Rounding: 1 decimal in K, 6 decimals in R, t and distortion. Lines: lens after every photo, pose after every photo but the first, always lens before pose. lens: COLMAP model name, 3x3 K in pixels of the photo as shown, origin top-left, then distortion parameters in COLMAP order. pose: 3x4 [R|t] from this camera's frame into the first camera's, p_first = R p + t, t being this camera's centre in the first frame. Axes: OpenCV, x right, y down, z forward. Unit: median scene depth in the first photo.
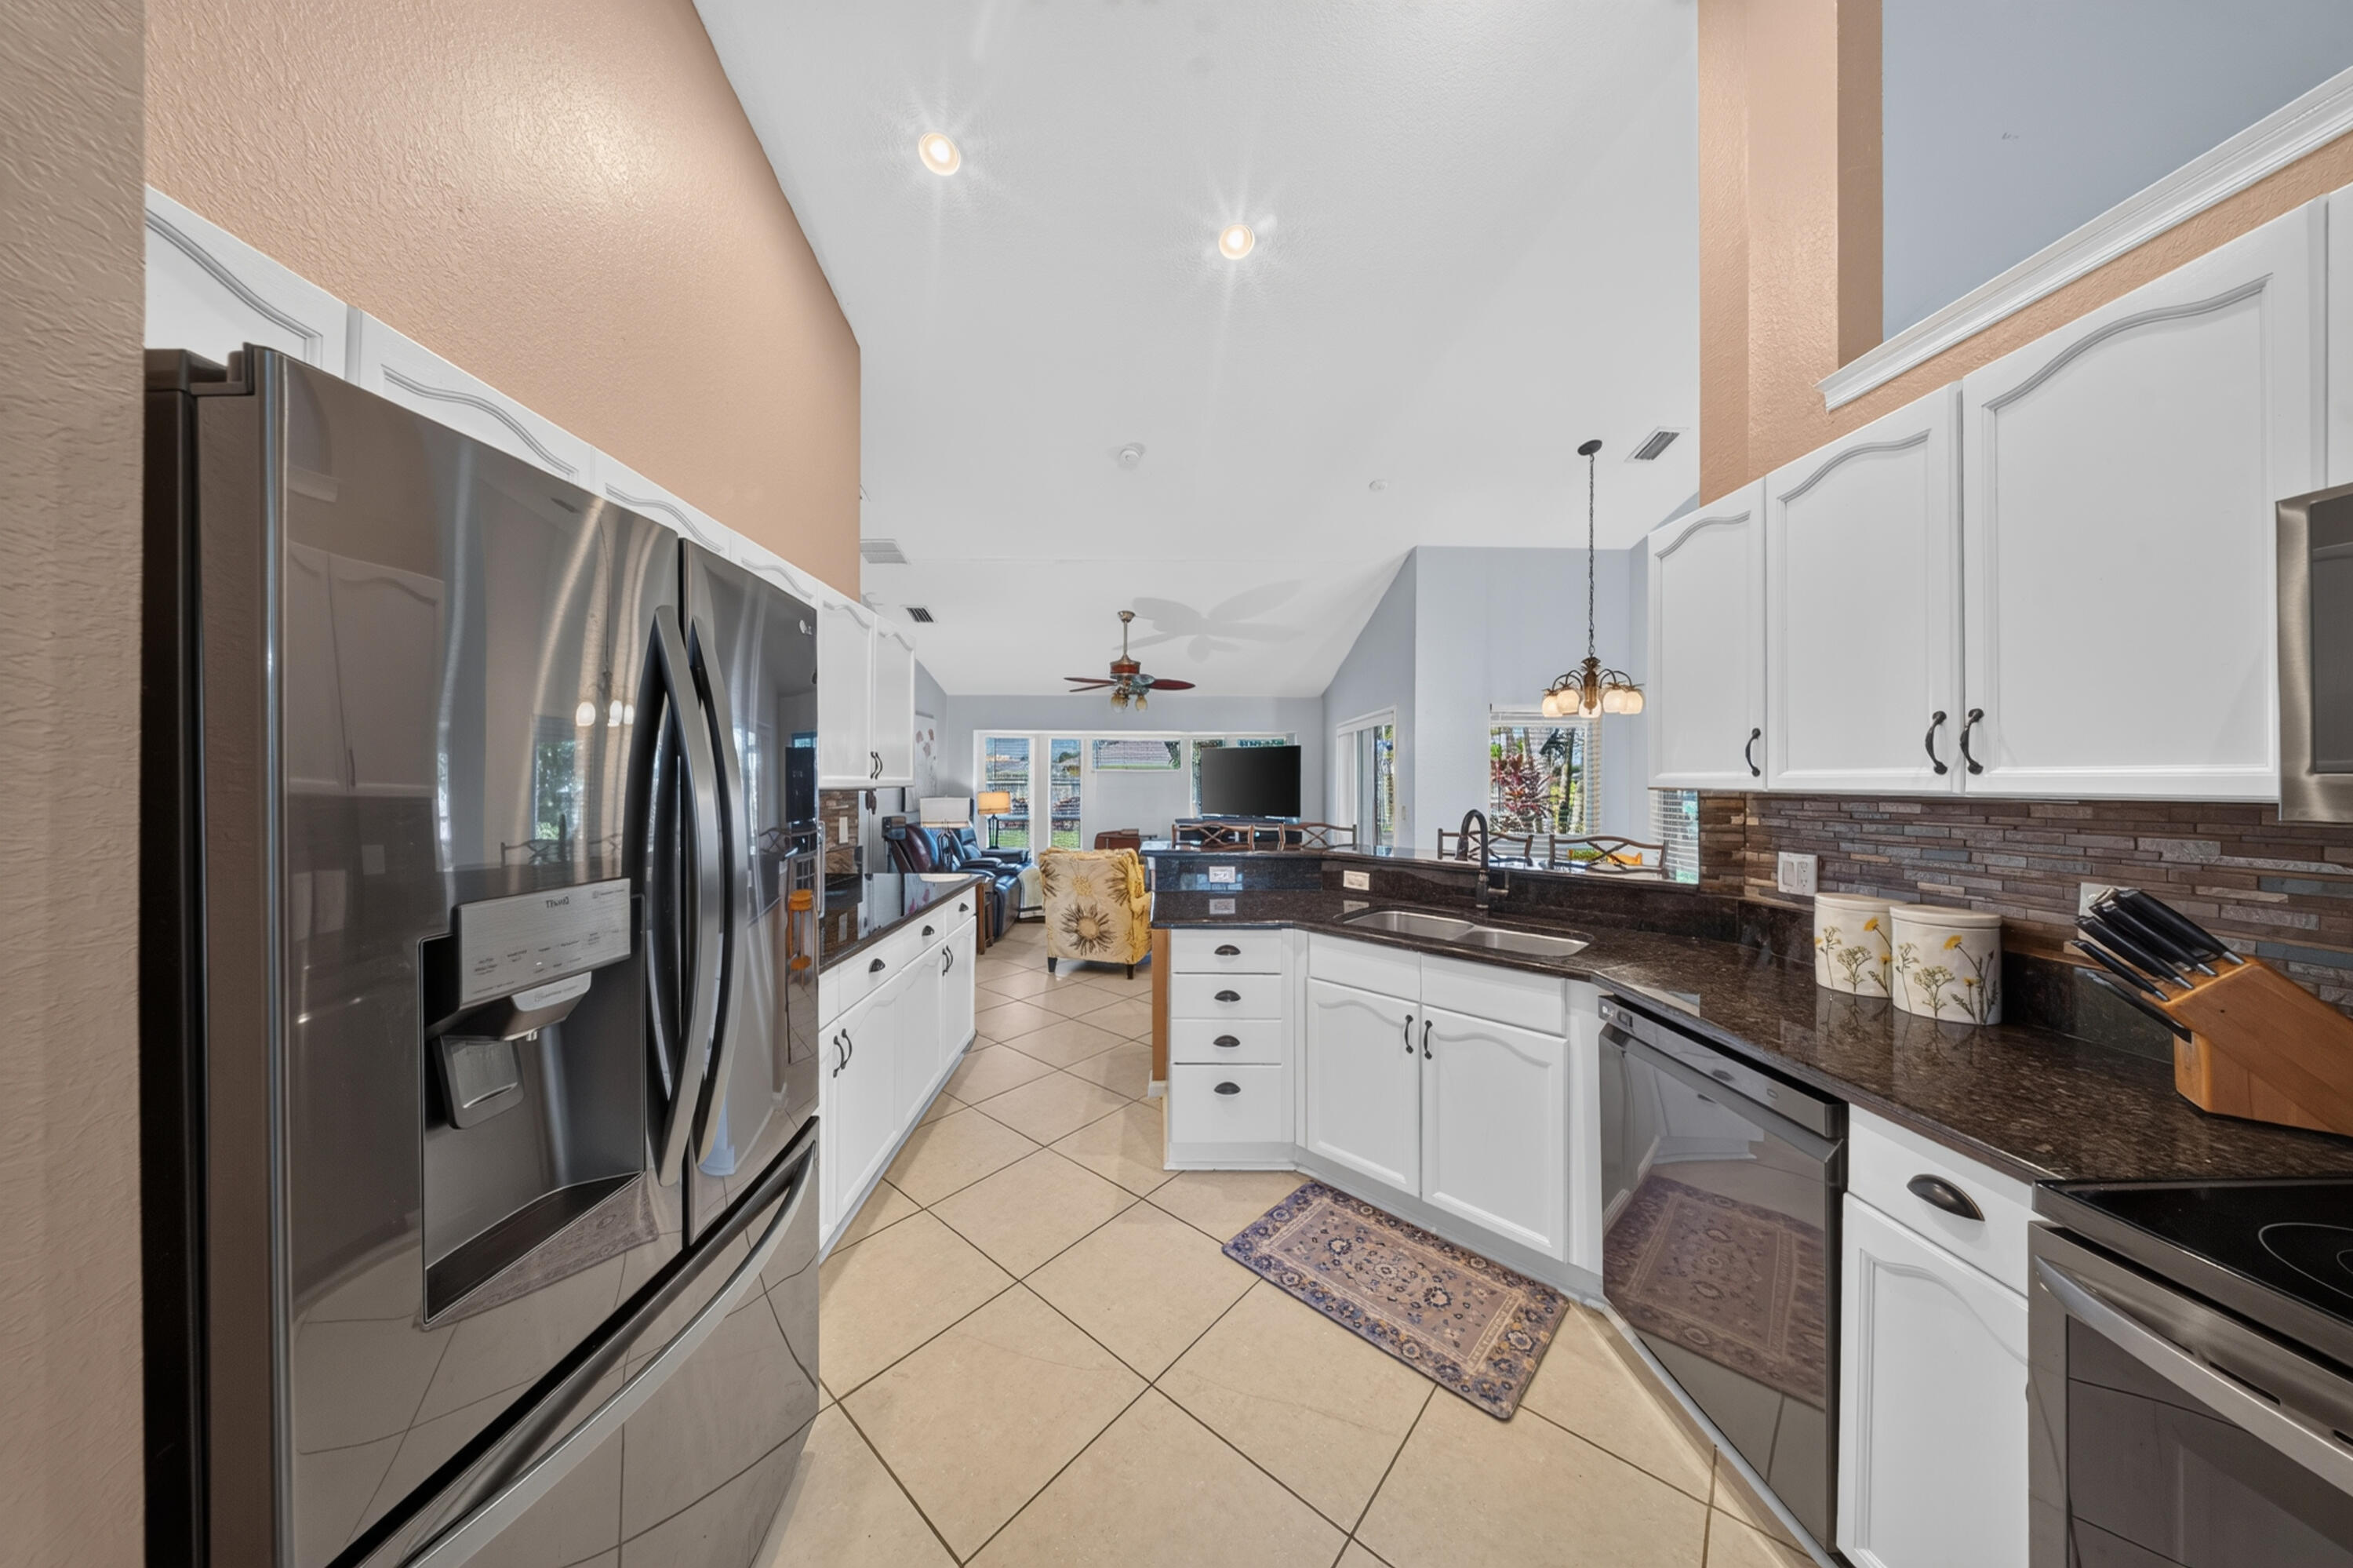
lens RADIAL K [[693.4, 0, 1178.6], [0, 693.4, 786.1], [0, 0, 1]] dist [0.007814, -0.005160]
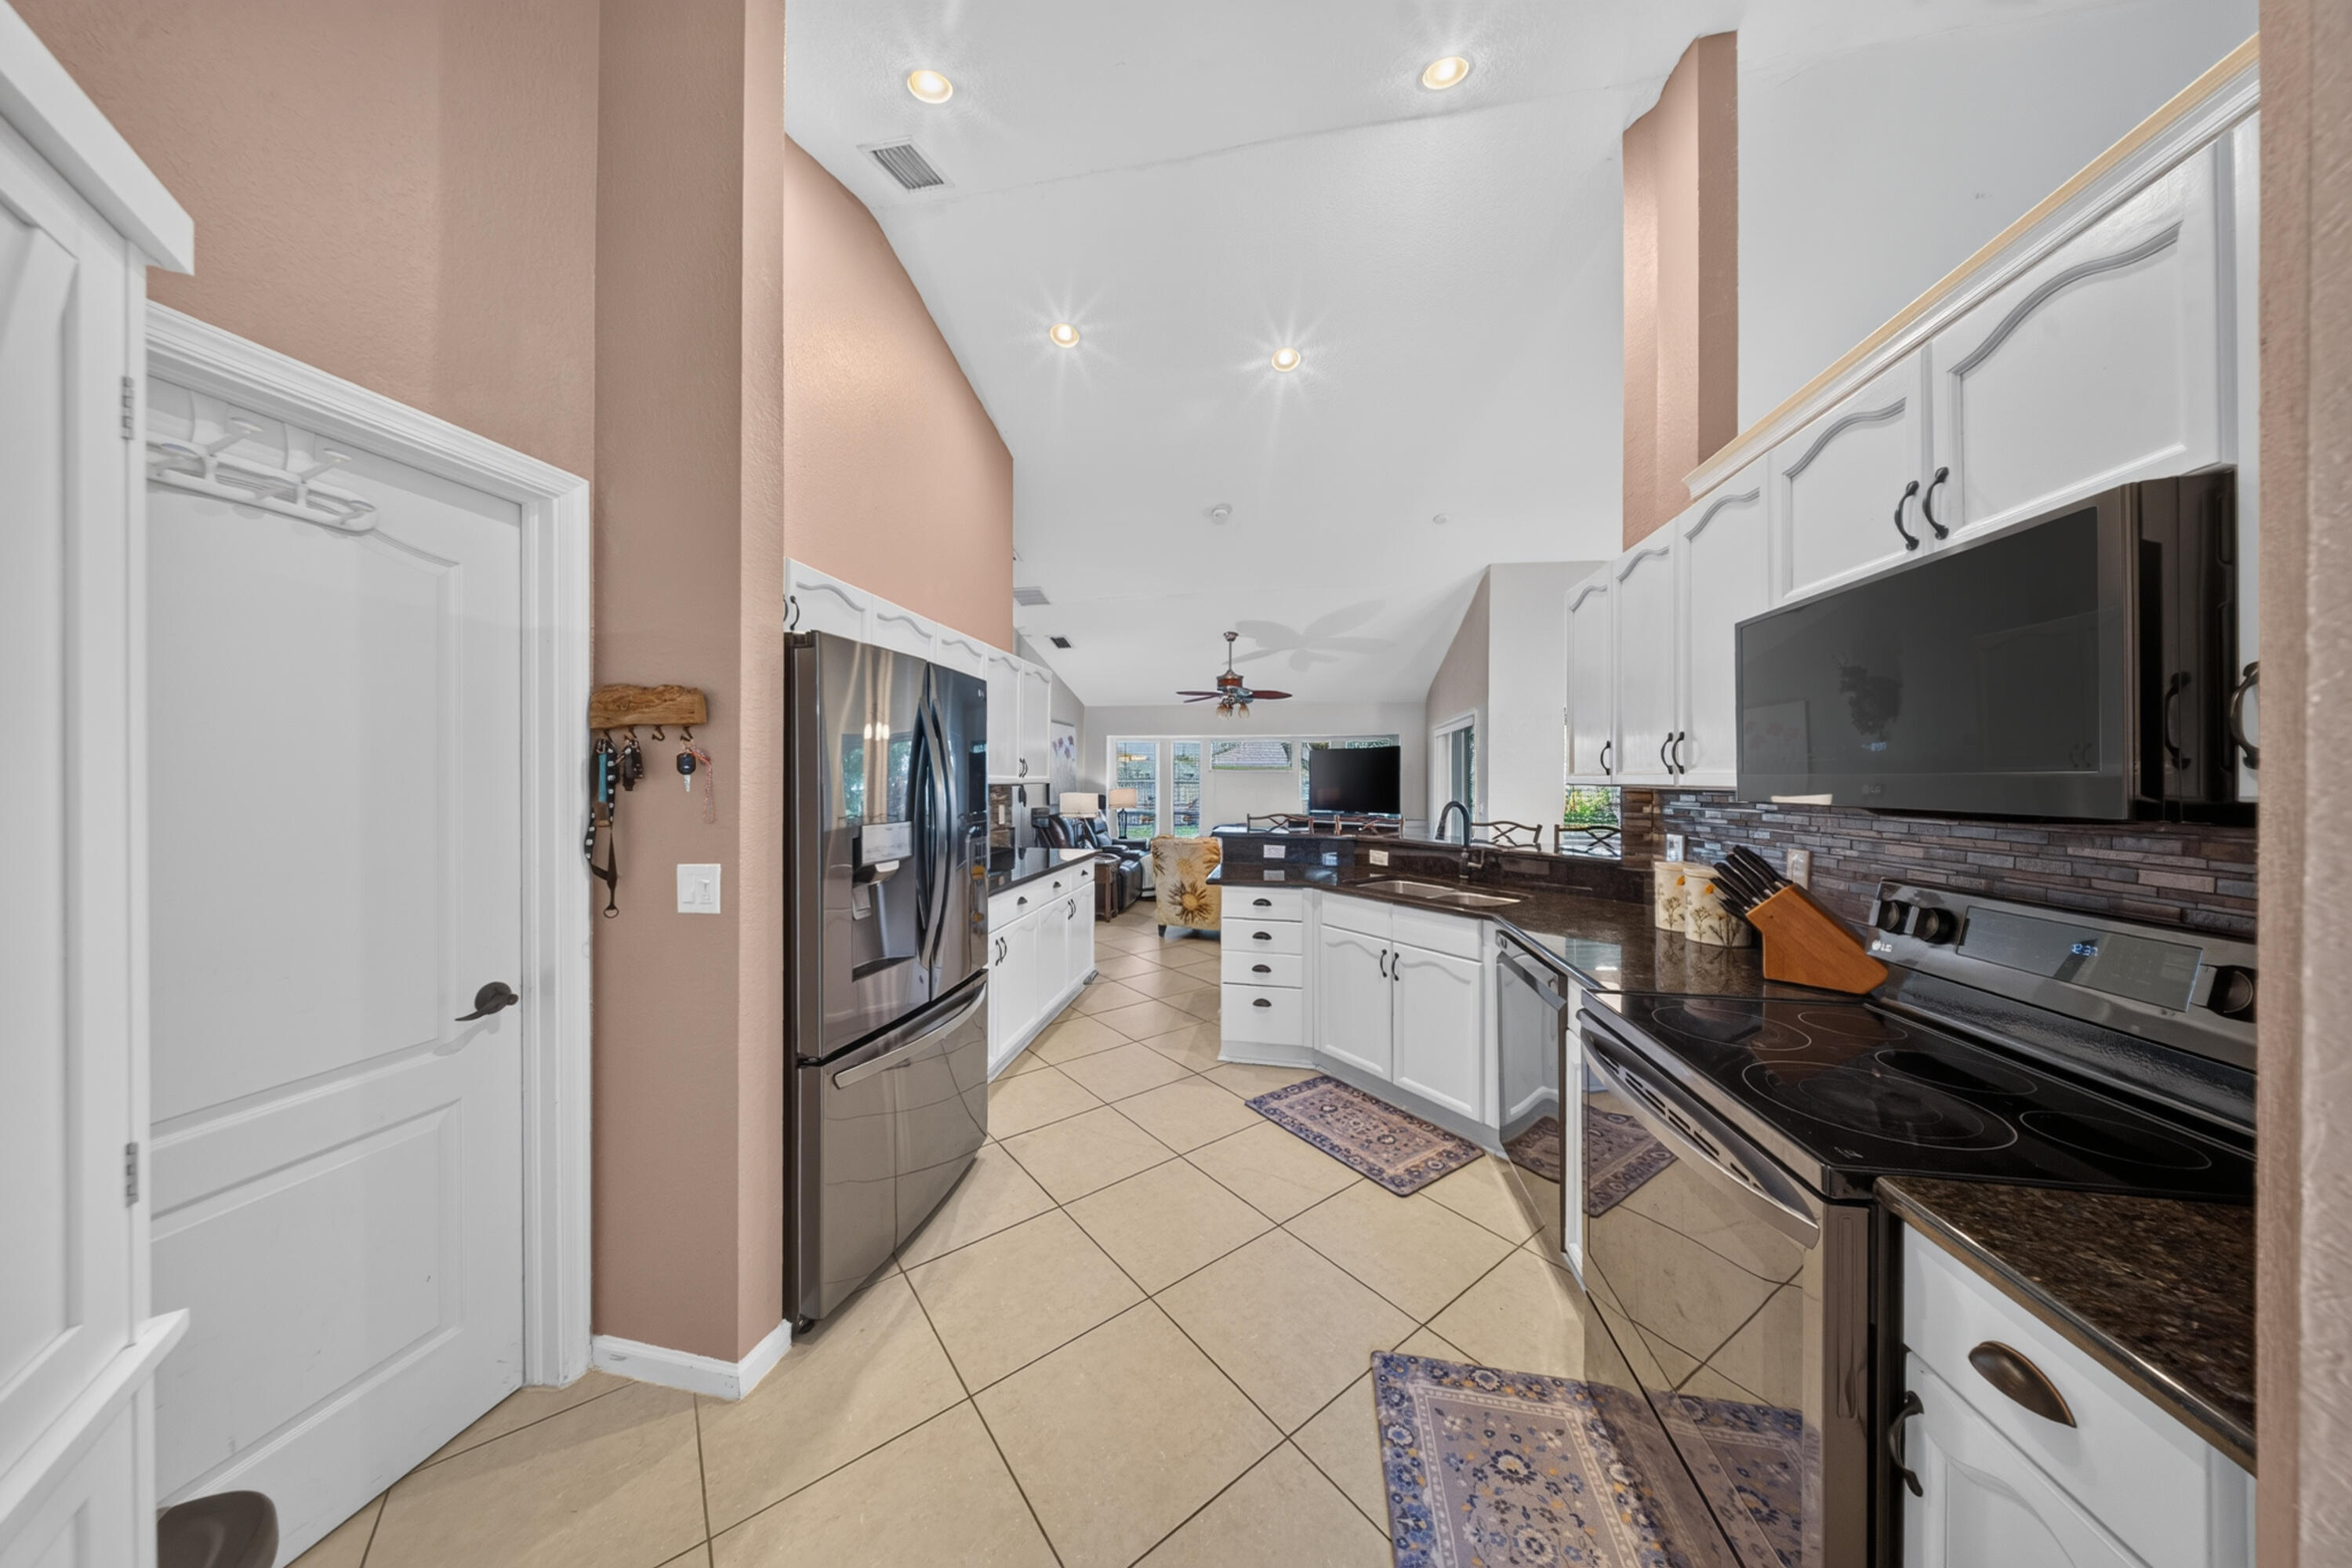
lens RADIAL K [[701.5, 0, 1184.4], [0, 701.5, 792.7], [0, 0, 1]] dist [-0.000965, -0.000040]
pose [[0.980818, 0.005217, -0.194854, 0.211026], [-0.003269, 0.999941, 0.010318, 0.006733], [0.194896, -0.009483, 0.980778, -0.431119]]
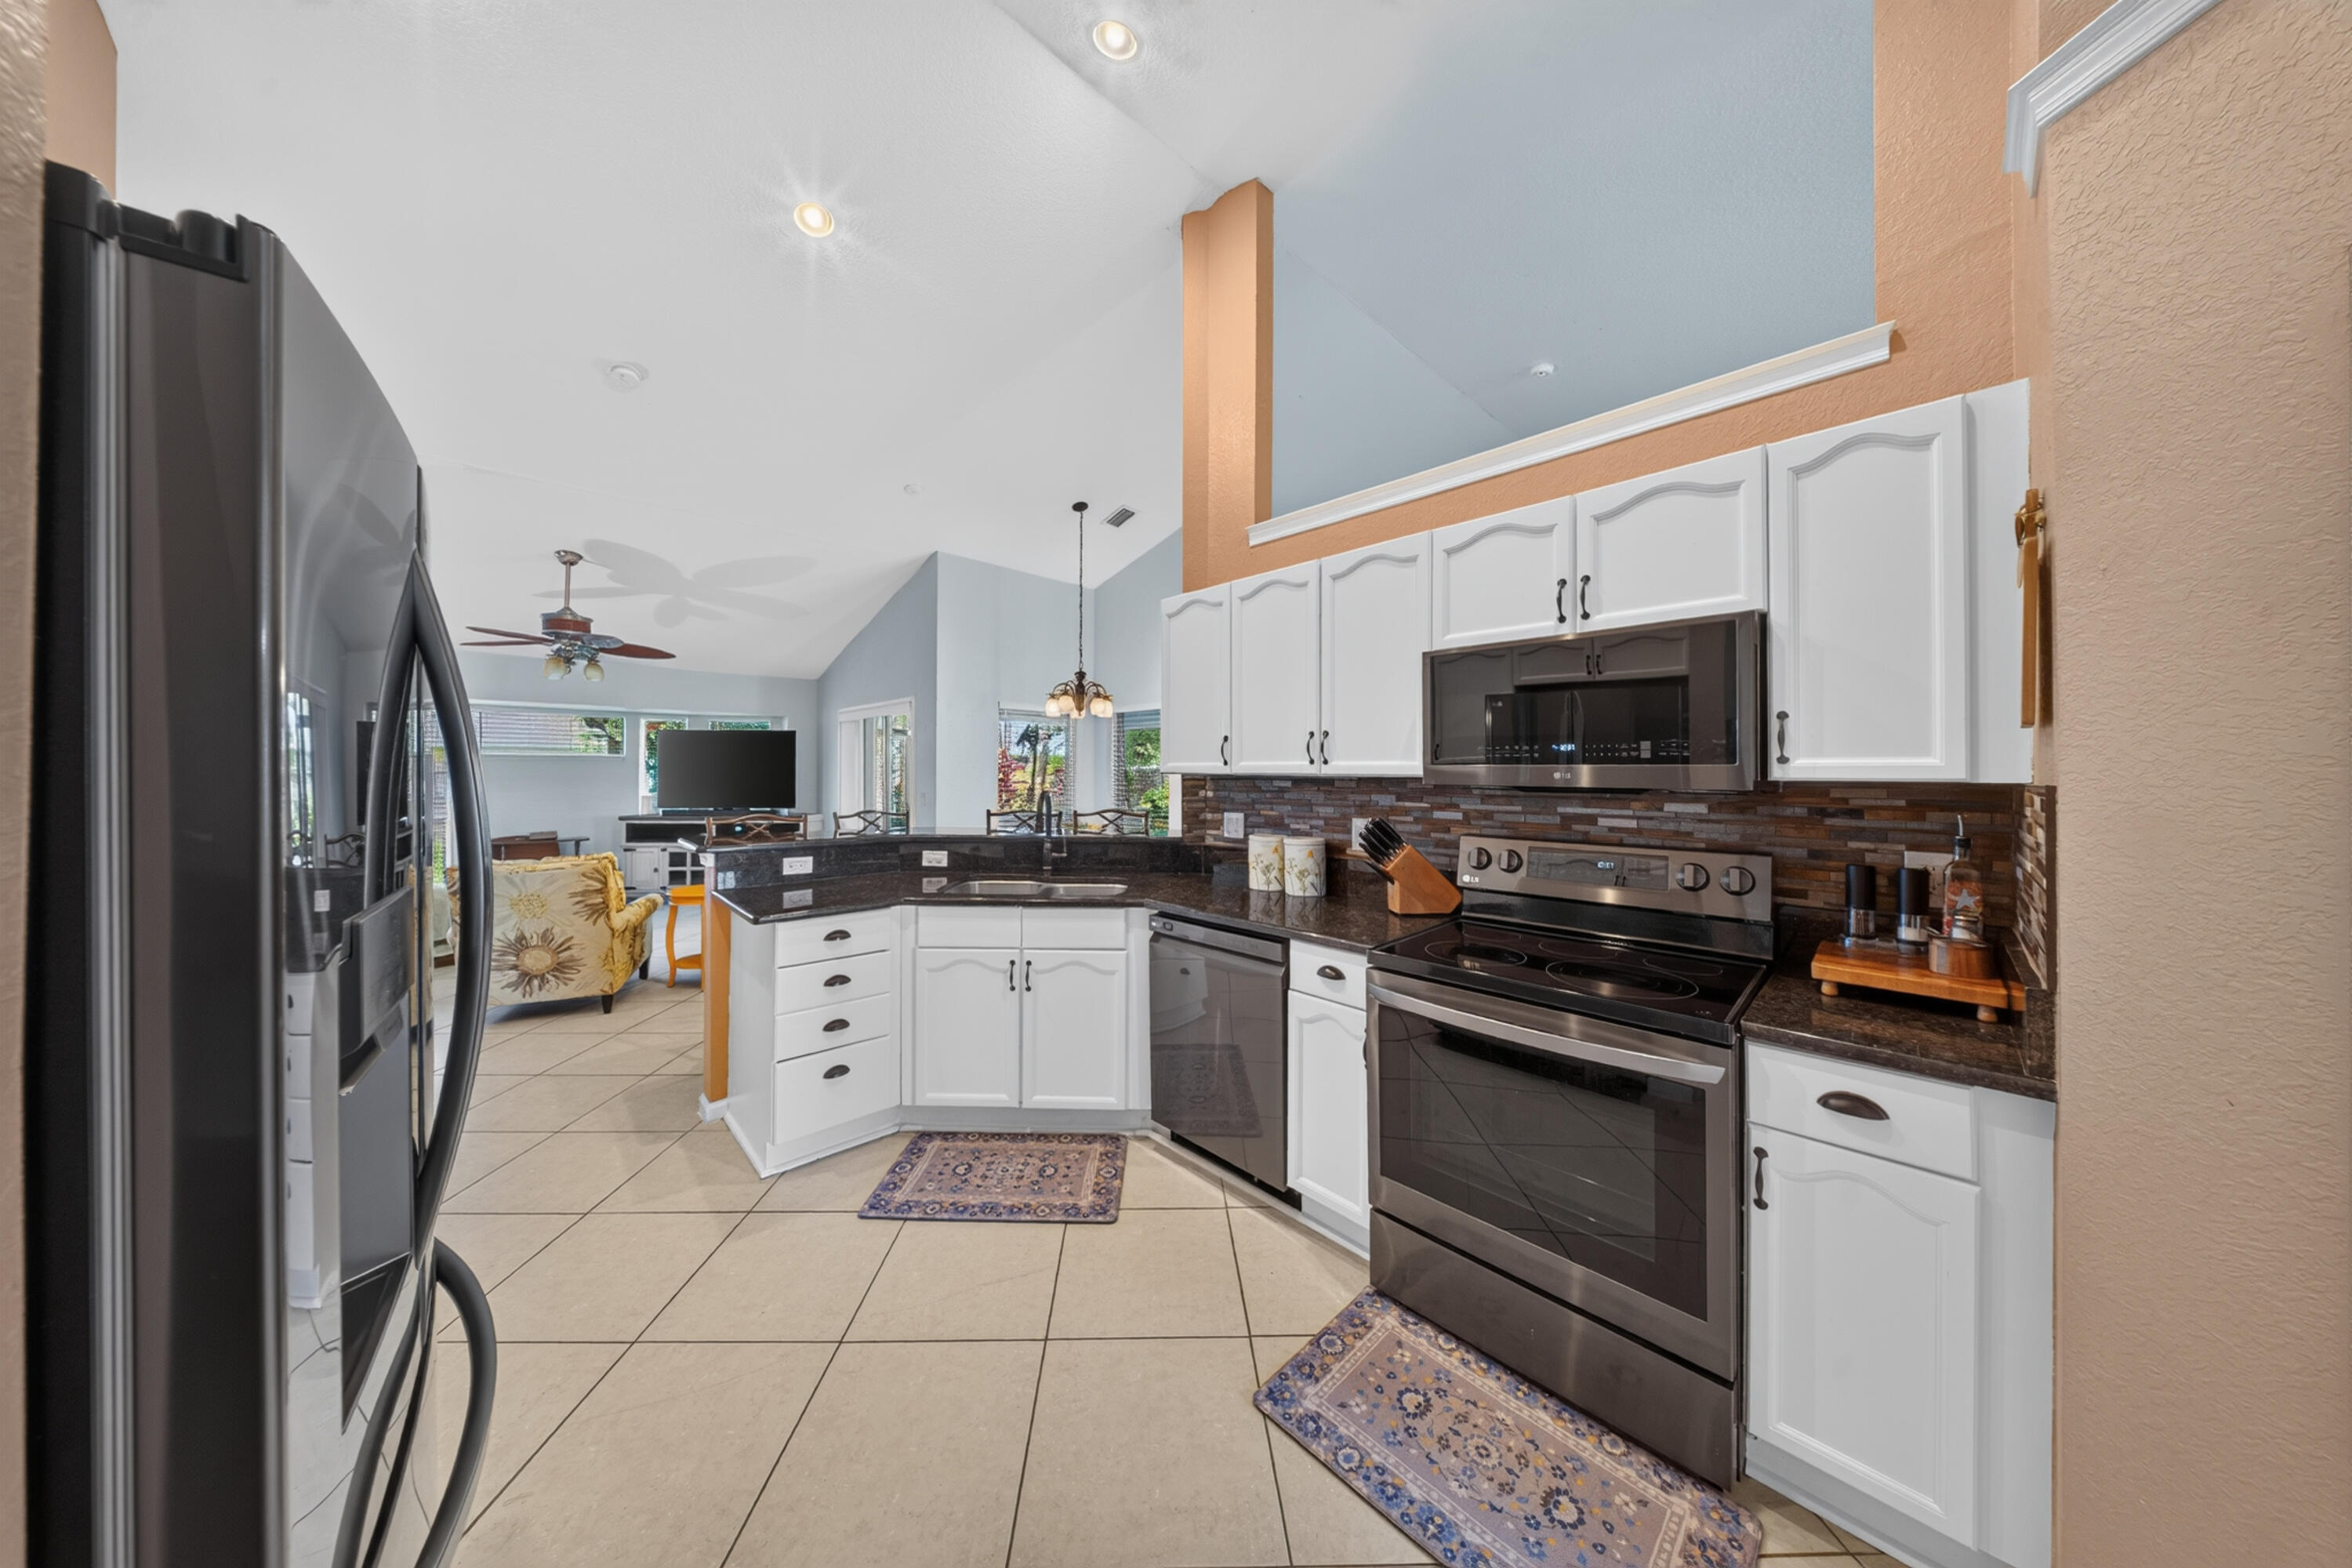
lens RADIAL K [[688.7, 0, 1165.7], [0, 688.7, 776.5], [0, 0, 1]] dist [0.007866, -0.004989]
pose [[0.740972, -0.008091, 0.671487, -0.276951], [0.005441, 0.999967, 0.006045, 0.001233], [-0.671514, -0.000825, 0.740992, -0.077445]]
